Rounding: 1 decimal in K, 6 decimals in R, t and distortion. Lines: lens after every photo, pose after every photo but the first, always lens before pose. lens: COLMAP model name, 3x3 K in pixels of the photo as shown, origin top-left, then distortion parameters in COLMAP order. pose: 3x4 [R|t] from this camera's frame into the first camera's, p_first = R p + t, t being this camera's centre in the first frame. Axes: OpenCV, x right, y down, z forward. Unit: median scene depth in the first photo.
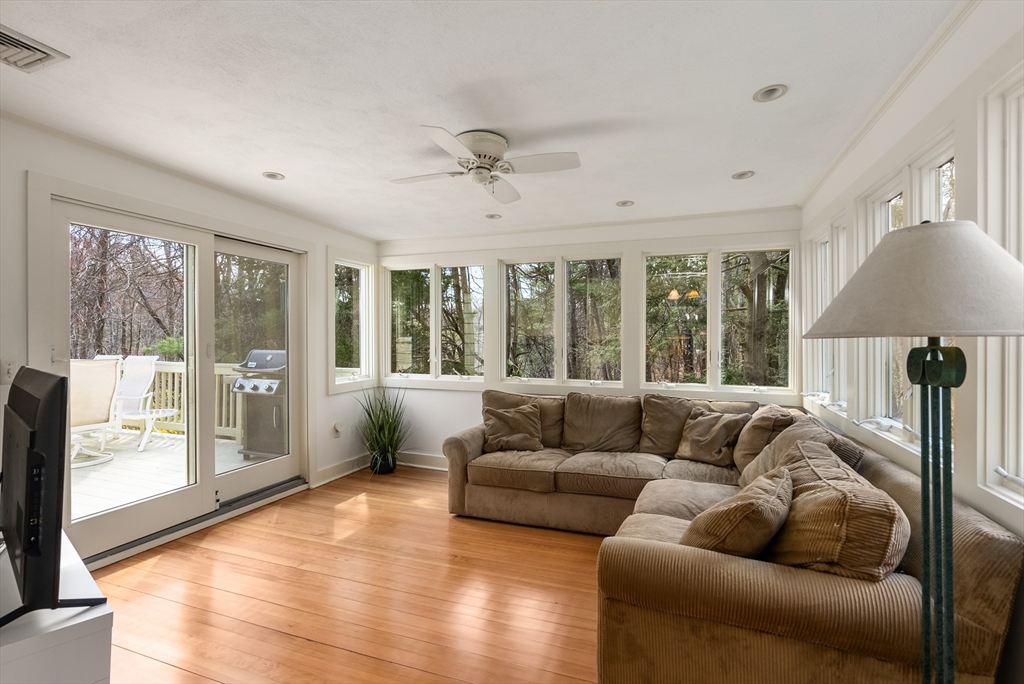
lens RADIAL K [[474.8, 0, 512.0], [0, 474.8, 342.0], [0, 0, 1]] dist [-0.010836, 0.000763]
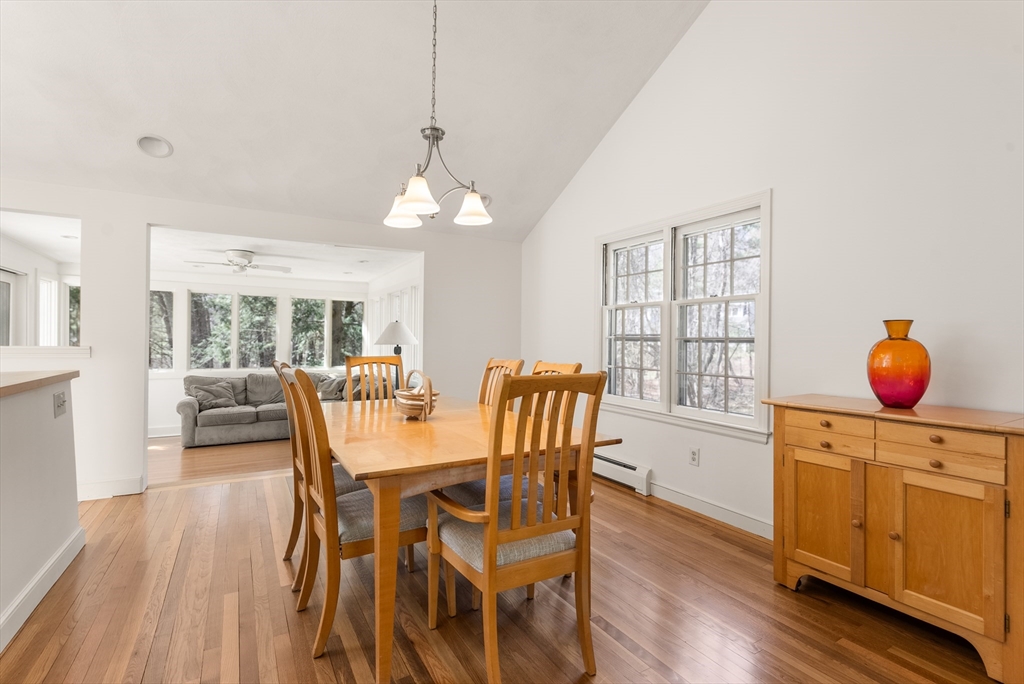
lens RADIAL K [[474.8, 0, 512.0], [0, 474.8, 342.0], [0, 0, 1]] dist [-0.010836, 0.000763]
pose [[0.651436, 0.006736, 0.758673, -0.615964], [-0.001758, 0.999971, -0.007369, 0.000837], [-0.758701, 0.003466, 0.651430, -0.930942]]
